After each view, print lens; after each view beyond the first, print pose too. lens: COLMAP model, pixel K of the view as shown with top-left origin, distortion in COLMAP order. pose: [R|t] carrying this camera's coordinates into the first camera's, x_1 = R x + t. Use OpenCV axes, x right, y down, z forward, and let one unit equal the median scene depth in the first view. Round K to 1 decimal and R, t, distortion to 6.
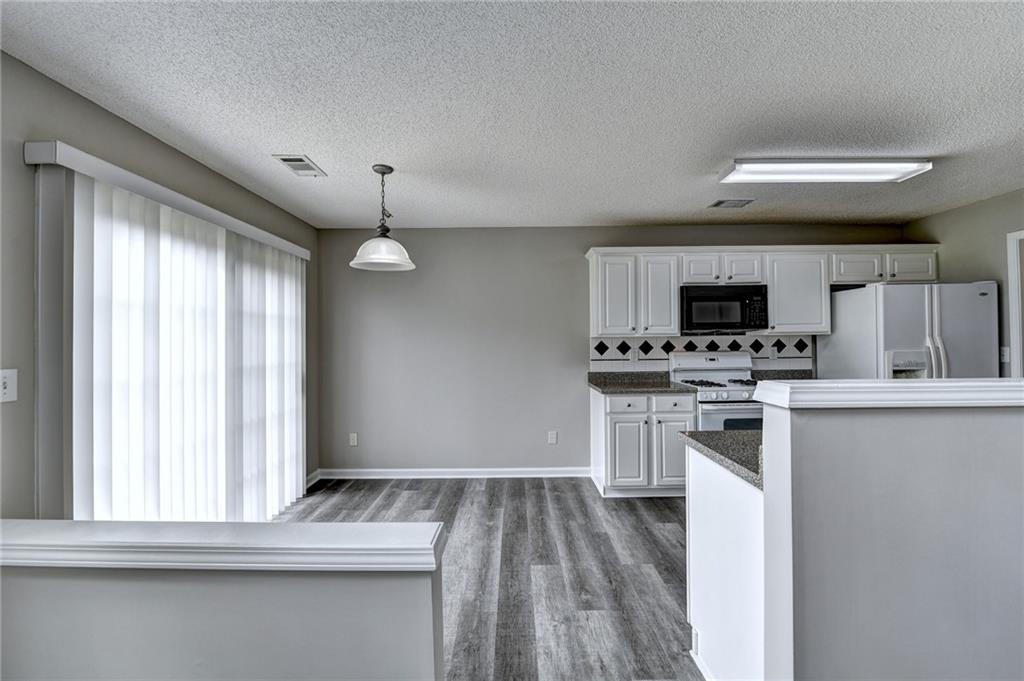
lens RADIAL K [[404.1, 0, 515.8], [0, 404.1, 336.7], [0, 0, 1]] dist [-0.009001, -0.000798]
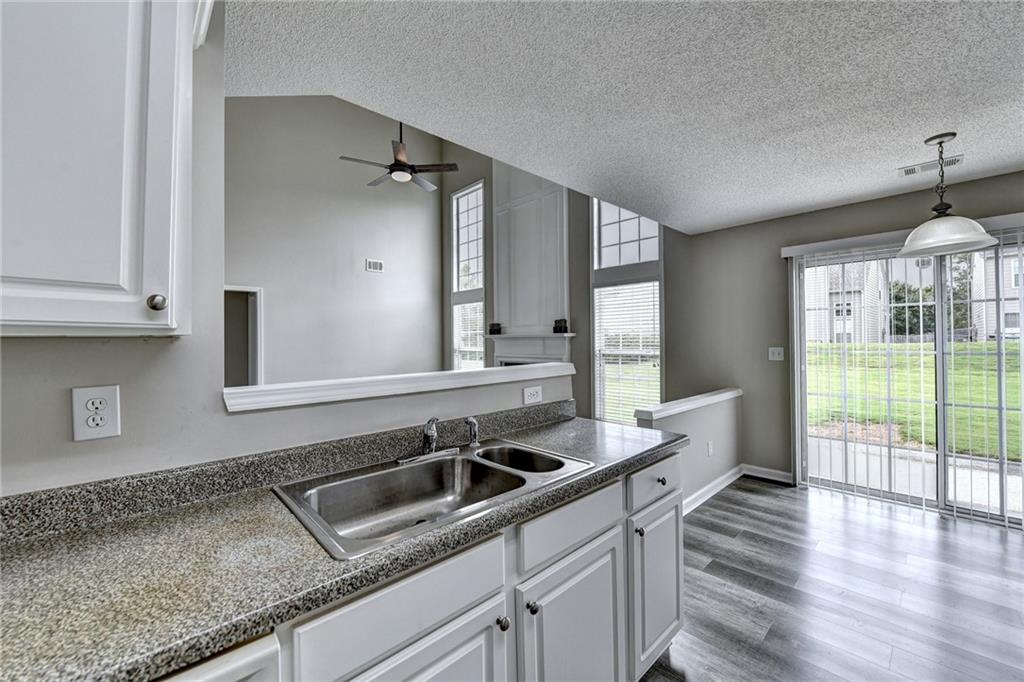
lens RADIAL K [[404.1, 0, 515.8], [0, 404.1, 337.2], [0, 0, 1]] dist [-0.009001, -0.000798]
pose [[-0.726825, 0.013403, -0.686692, 0.671975], [0.024714, 0.999672, -0.006646, -0.001701], [0.686378, -0.021801, -0.726918, 0.702388]]
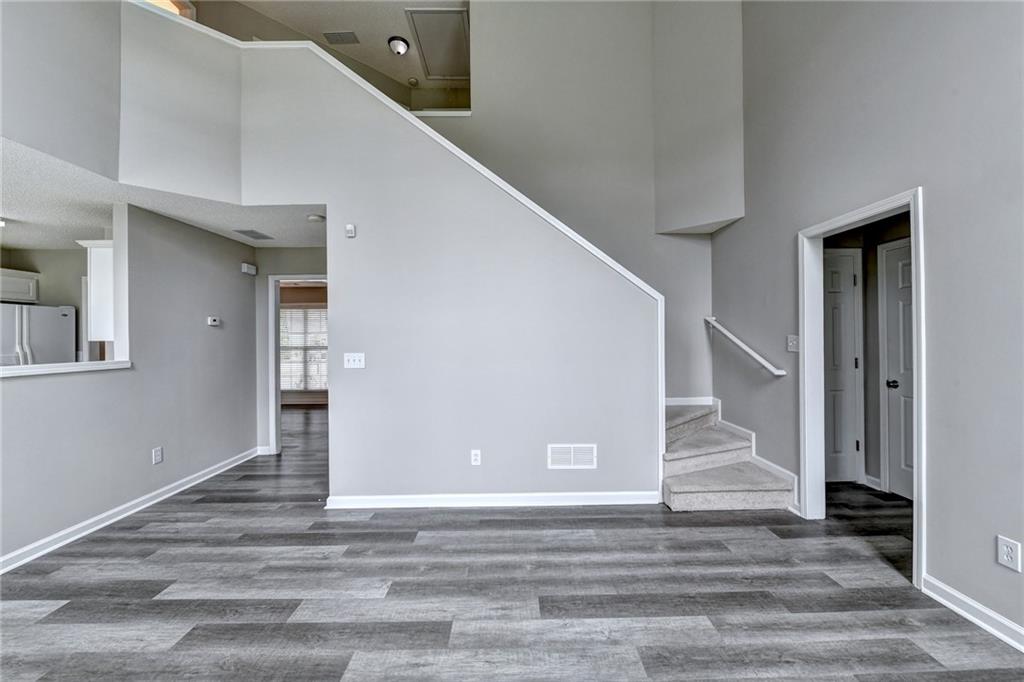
lens RADIAL K [[404.1, 0, 515.8], [0, 404.1, 337.2], [0, 0, 1]] dist [-0.009001, -0.000798]
pose [[-0.014618, 0.012312, 0.999817, -0.264015], [-0.001196, 0.999923, -0.012331, -0.009187], [-0.999892, -0.001376, -0.014602, -0.542203]]
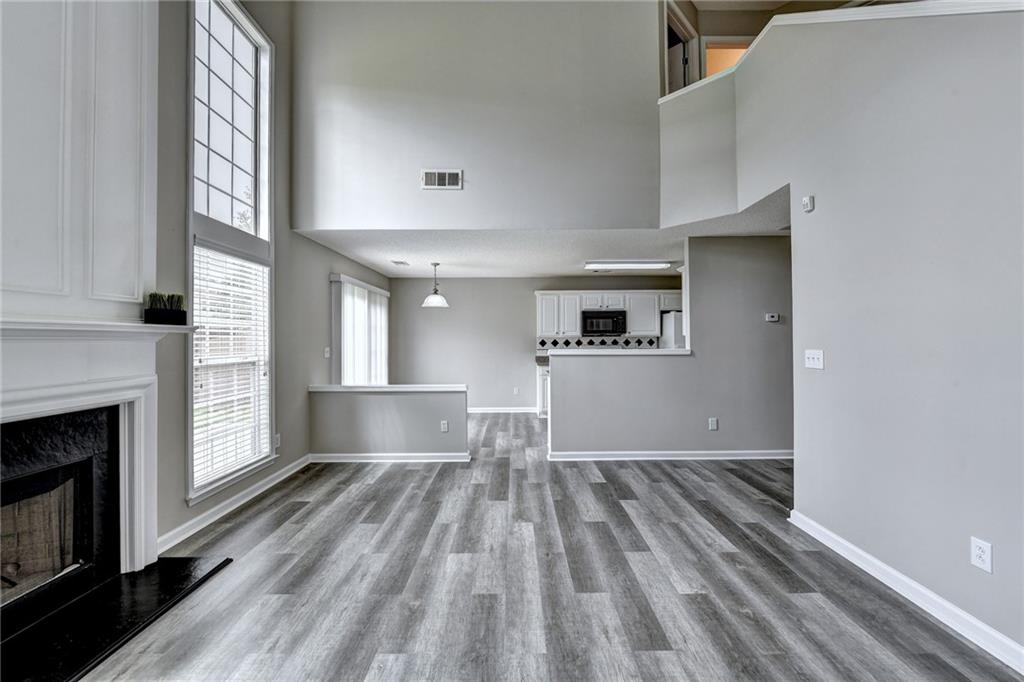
lens RADIAL K [[404.7, 0, 515.6], [0, 404.7, 336.3], [0, 0, 1]] dist [-0.008150, -0.000484]
pose [[0.999975, 0.004743, 0.005280, 0.084540], [-0.004757, 0.999985, 0.002712, -0.008693], [-0.005267, -0.002738, 0.999982, -0.935668]]
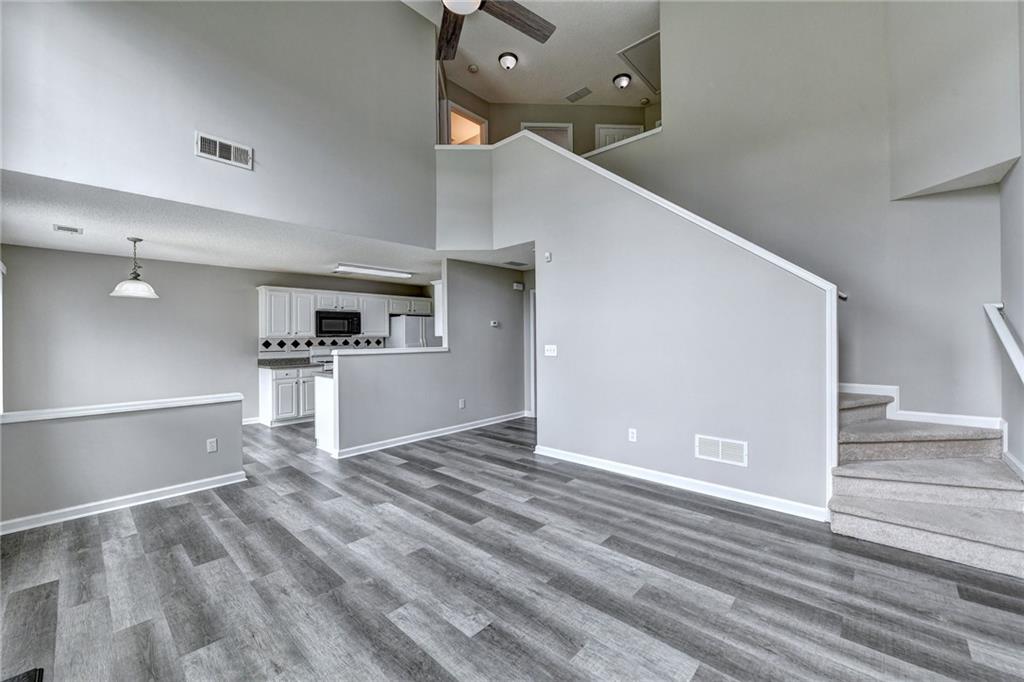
lens RADIAL K [[404.1, 0, 515.8], [0, 404.1, 337.2], [0, 0, 1]] dist [-0.009001, -0.000798]
pose [[0.673346, 0.004461, 0.739314, -0.353419], [-0.005994, 0.999982, -0.000575, -0.007408], [-0.739303, -0.004044, 0.673361, -0.953784]]
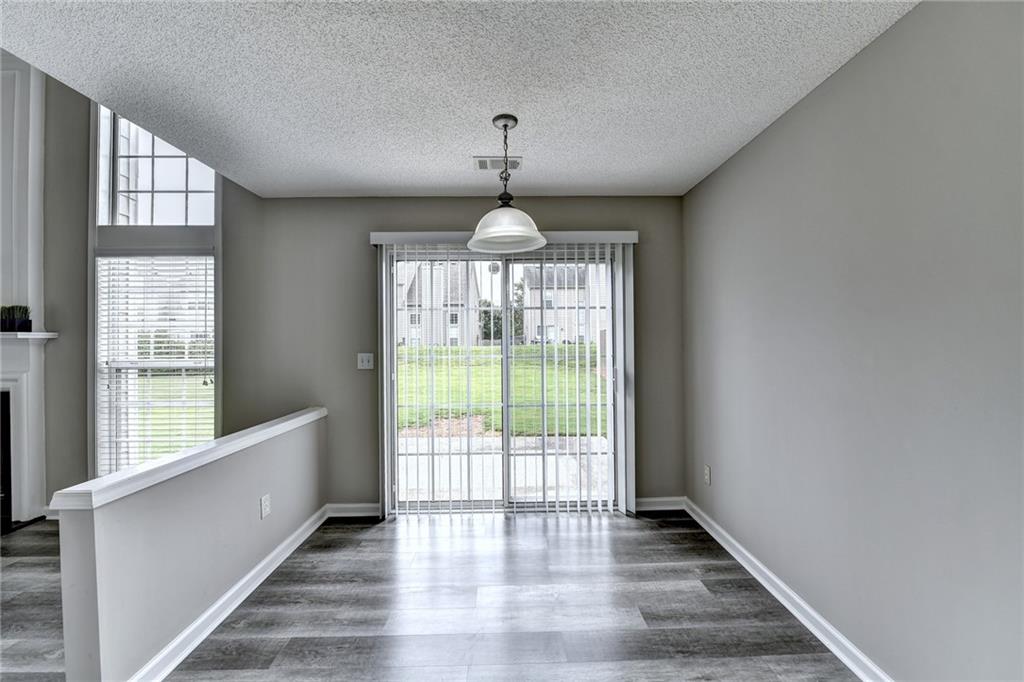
lens RADIAL K [[404.7, 0, 515.6], [0, 404.7, 336.3], [0, 0, 1]] dist [-0.008150, -0.000484]
pose [[0.019754, 0.000680, -0.999805, 0.332534], [0.017834, 0.999840, 0.001032, 0.002923], [0.999646, -0.017851, 0.019739, 0.709712]]
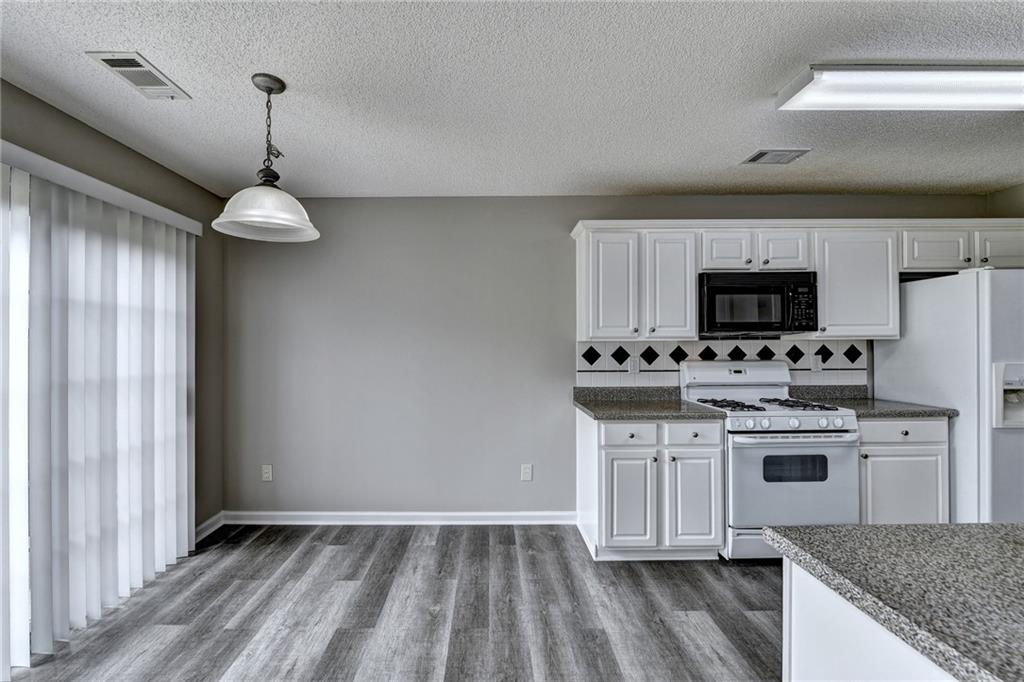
lens RADIAL K [[418.7, 0, 489.5], [0, 418.7, 343.3], [0, 0, 1]] dist [-0.008315, -0.000212]
pose [[0.999986, 0.004588, -0.002818, 0.023987], [-0.004569, 0.999967, 0.006747, 0.000251], [0.002849, -0.006734, 0.999973, 0.228691]]
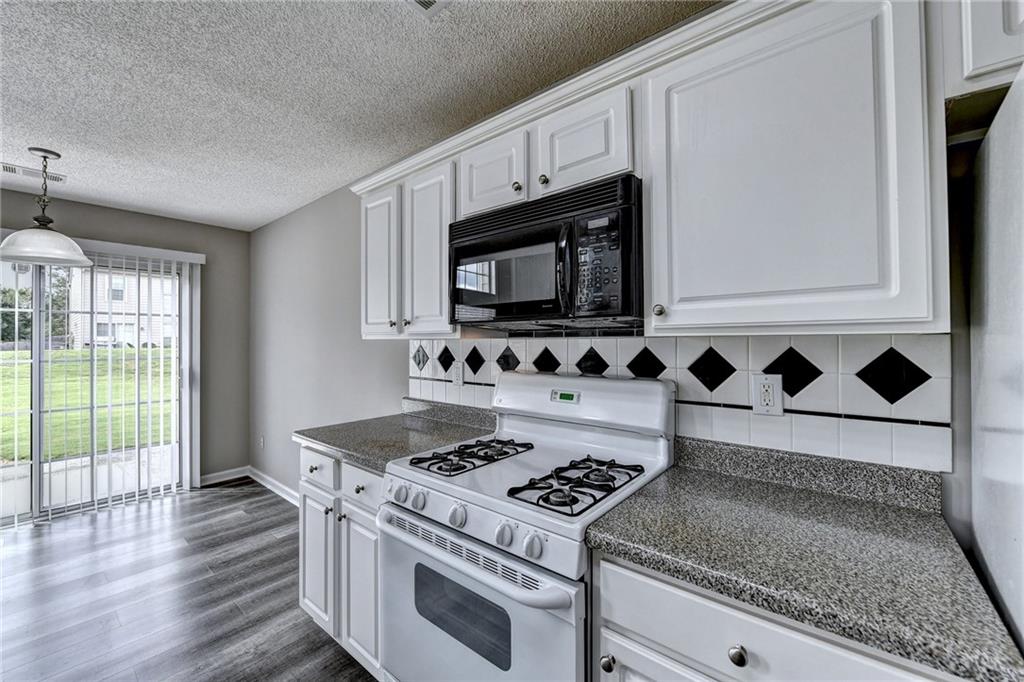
lens RADIAL K [[404.1, 0, 515.8], [0, 404.1, 337.2], [0, 0, 1]] dist [-0.009001, -0.000798]
pose [[0.770921, 0.001998, -0.636927, 0.751085], [0.001297, 0.999988, 0.004706, -0.004752], [0.636929, -0.004454, 0.770910, 0.699945]]
